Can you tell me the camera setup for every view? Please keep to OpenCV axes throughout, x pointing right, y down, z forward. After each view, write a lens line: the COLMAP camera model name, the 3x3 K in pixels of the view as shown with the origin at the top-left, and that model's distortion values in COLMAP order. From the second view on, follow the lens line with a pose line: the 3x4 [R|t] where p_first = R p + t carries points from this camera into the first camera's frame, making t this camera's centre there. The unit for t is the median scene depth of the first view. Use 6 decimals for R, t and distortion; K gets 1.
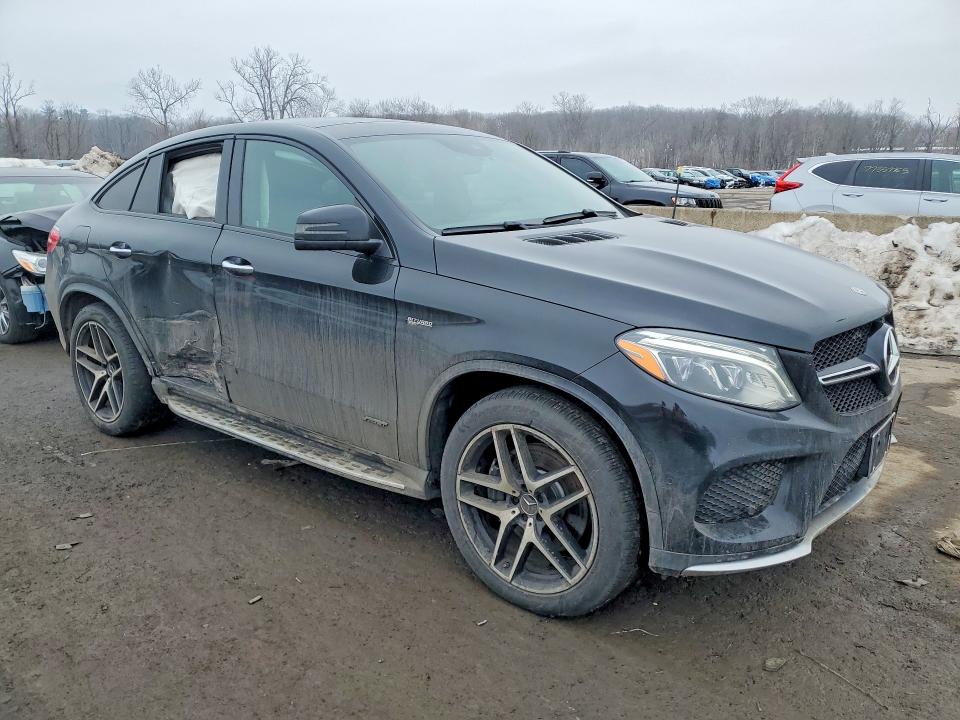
lens RADIAL K [[757.8, 0, 480.0], [0, 757.8, 360.0], [0, 0, 1]] dist [0.041022, -0.011585]
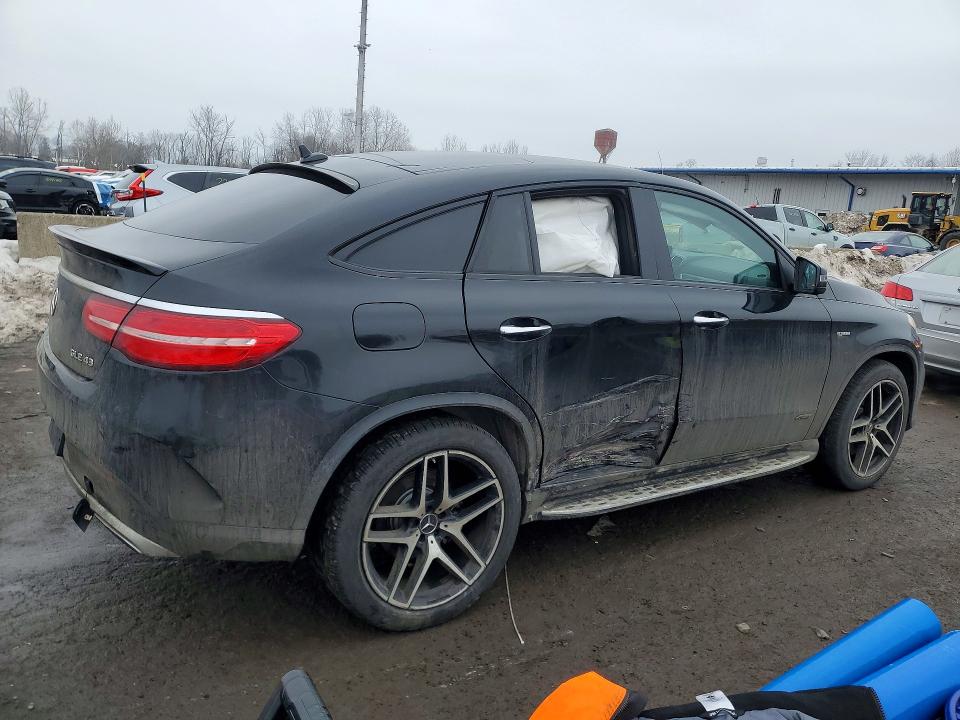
lens RADIAL K [[757.8, 0, 480.0], [0, 757.8, 360.0], [0, 0, 1]] dist [0.041022, -0.011585]
pose [[0.285127, -0.182159, 0.941021, -1.187934], [0.164301, 0.976532, 0.139250, -0.227436], [-0.944303, 0.114907, 0.308365, 0.856577]]
